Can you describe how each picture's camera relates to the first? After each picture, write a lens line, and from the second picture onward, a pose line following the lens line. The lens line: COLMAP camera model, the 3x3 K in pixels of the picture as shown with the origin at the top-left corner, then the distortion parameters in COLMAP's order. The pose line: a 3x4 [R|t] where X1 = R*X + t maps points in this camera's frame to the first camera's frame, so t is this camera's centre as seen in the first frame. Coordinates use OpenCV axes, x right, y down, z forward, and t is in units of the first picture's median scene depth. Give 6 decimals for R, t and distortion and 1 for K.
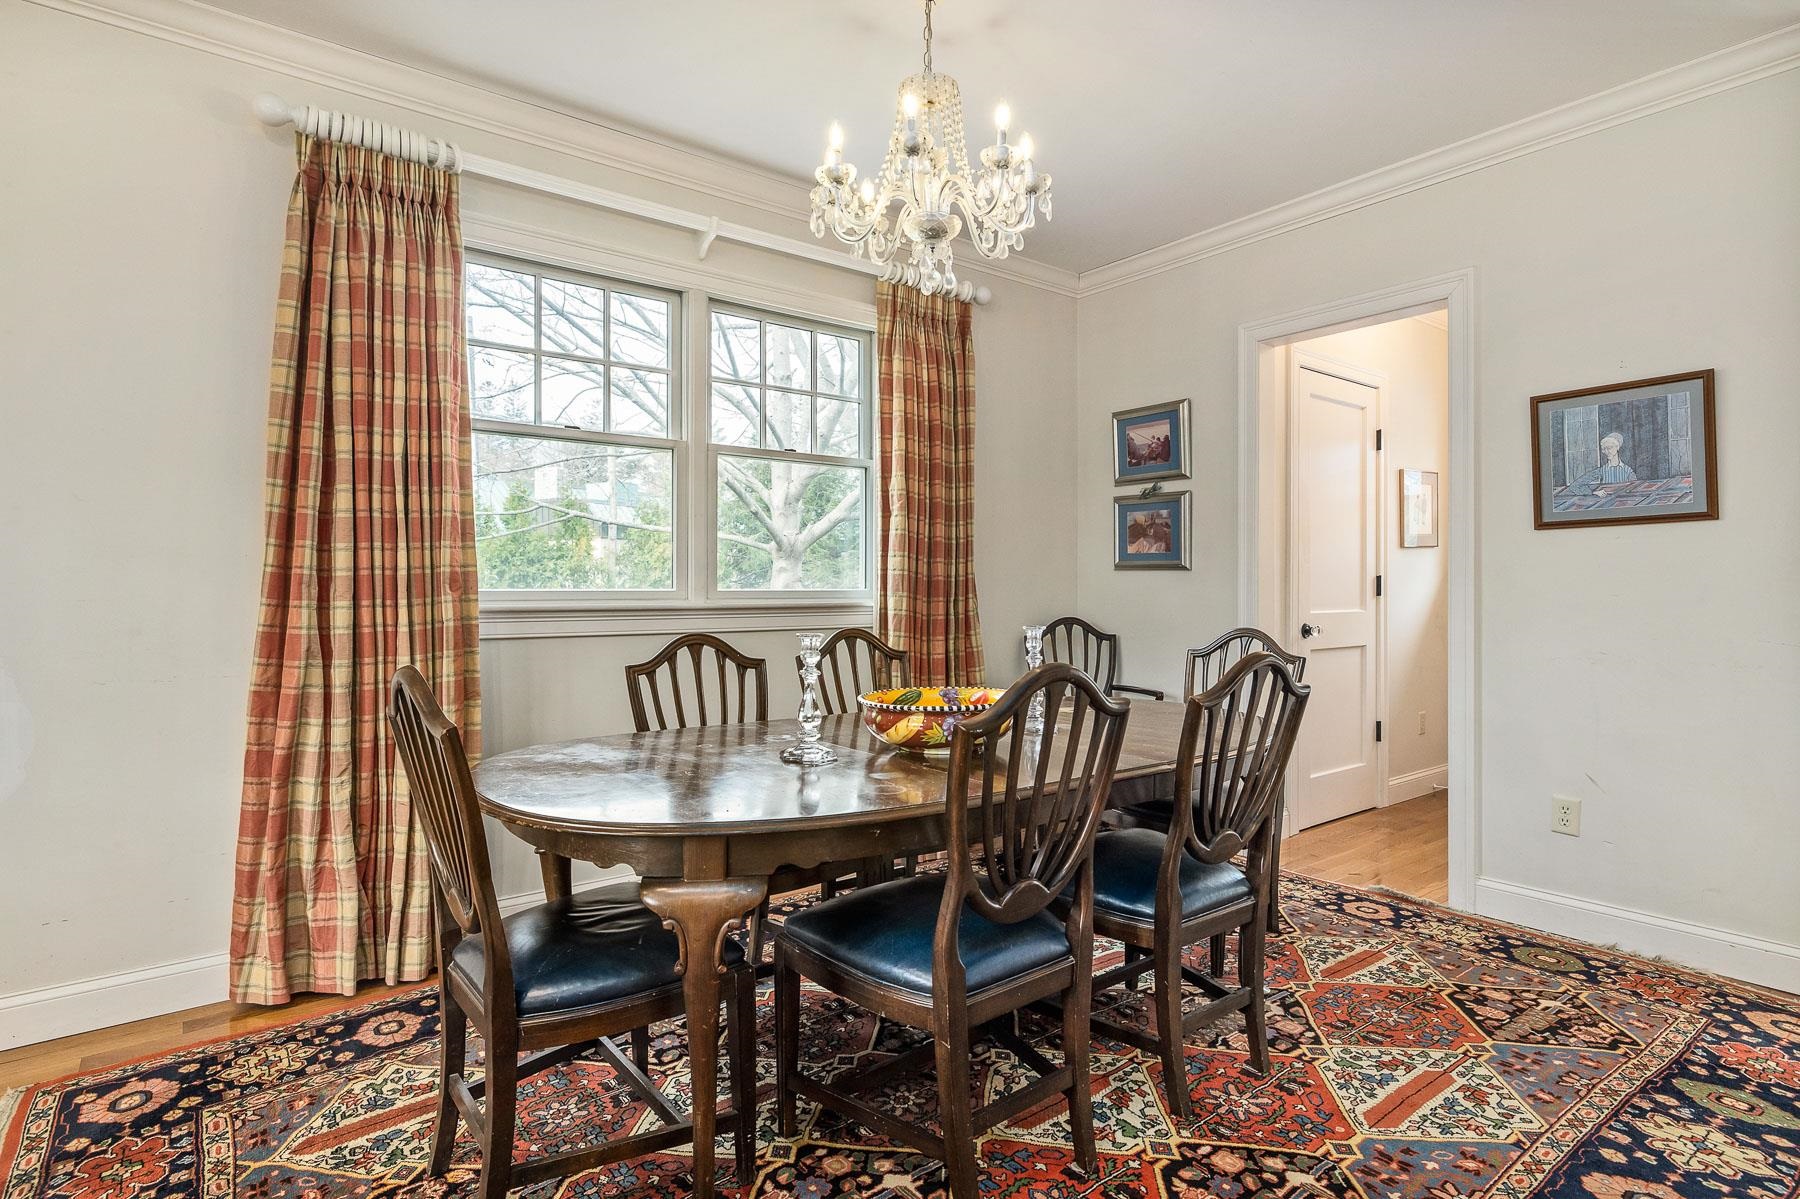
lens RADIAL K [[922.2, 0, 899.0], [0, 922.2, 595.1], [0, 0, 1]] dist [-0.003661, 0.002642]
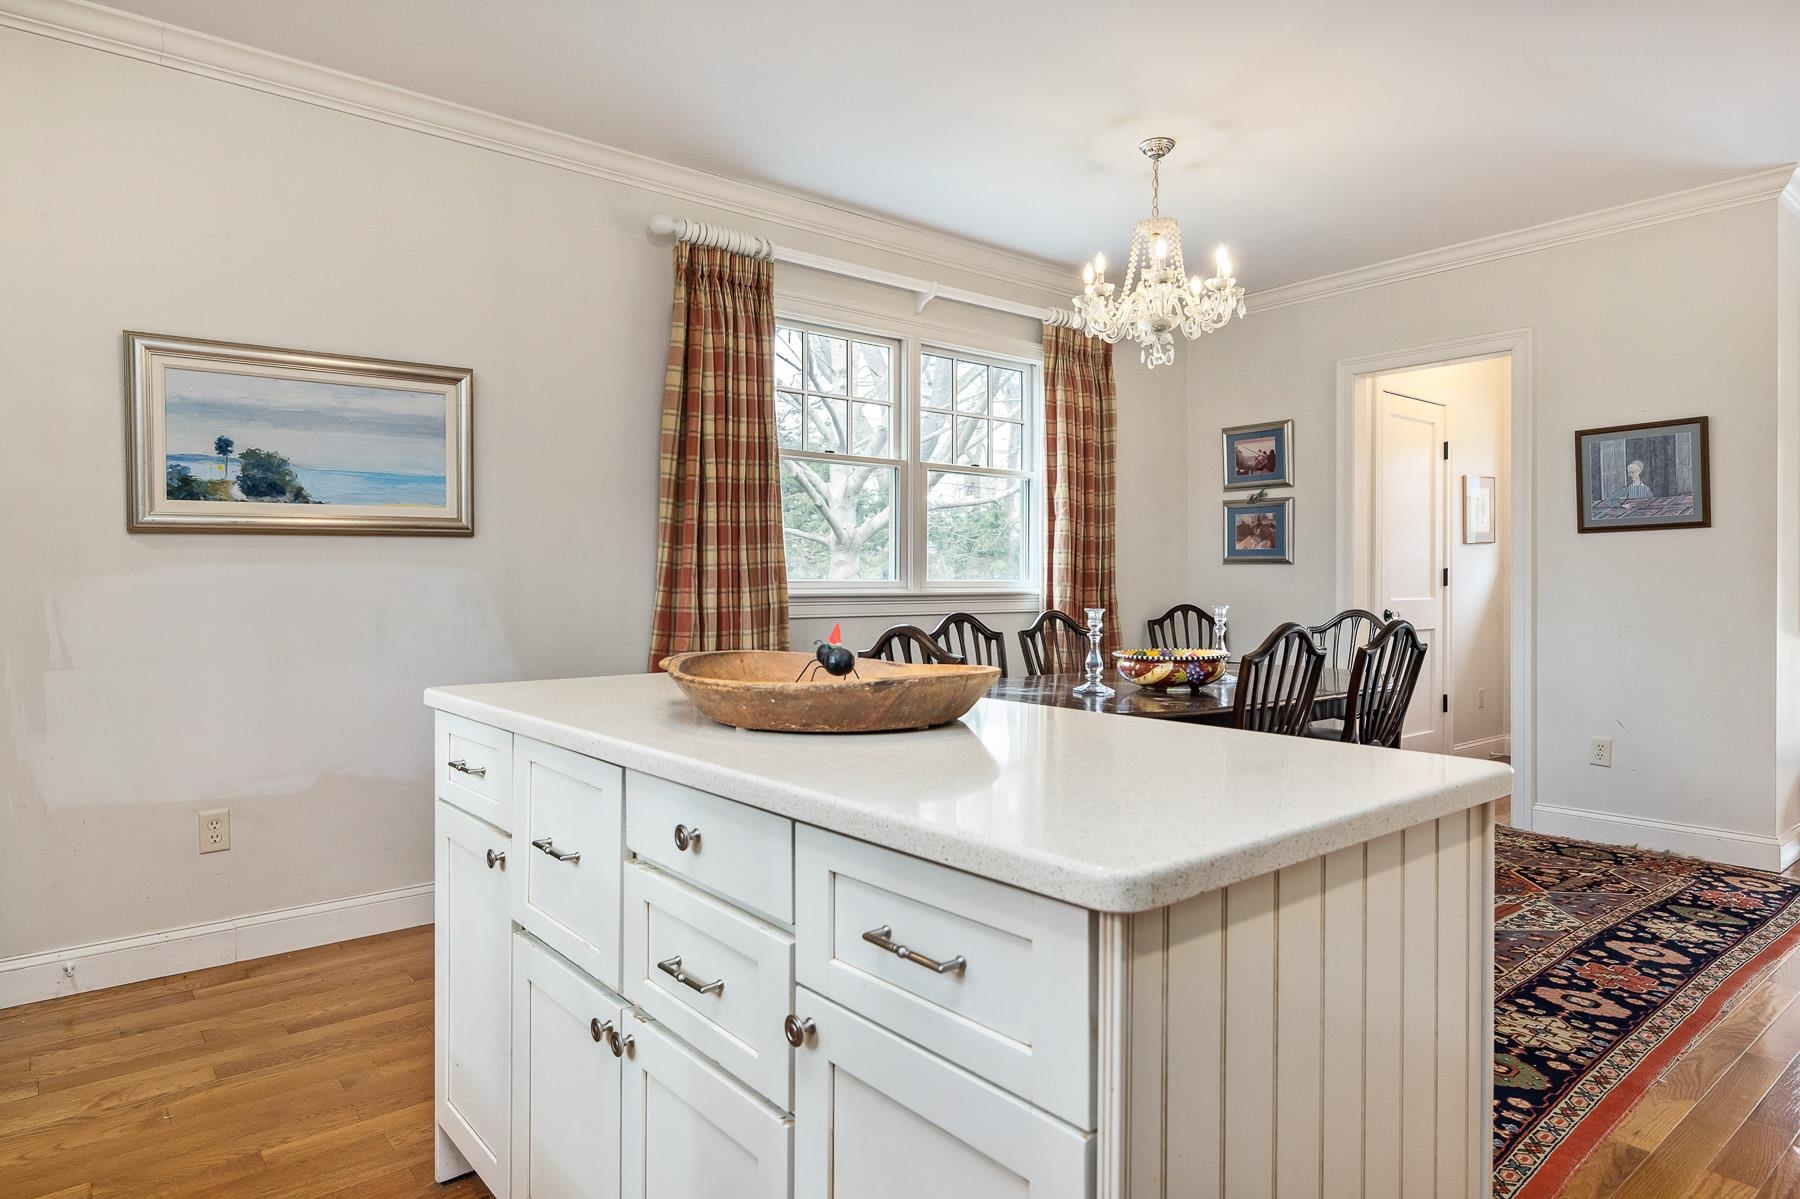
lens RADIAL K [[1060.2, 0, 897.1], [0, 1060.2, 597.6], [0, 0, 1]] dist [0.006979, -0.002257]
pose [[0.999462, -0.002056, 0.032721, -0.333253], [0.001837, 0.999976, 0.006713, 0.008570], [-0.032734, -0.006650, 0.999442, -0.488524]]
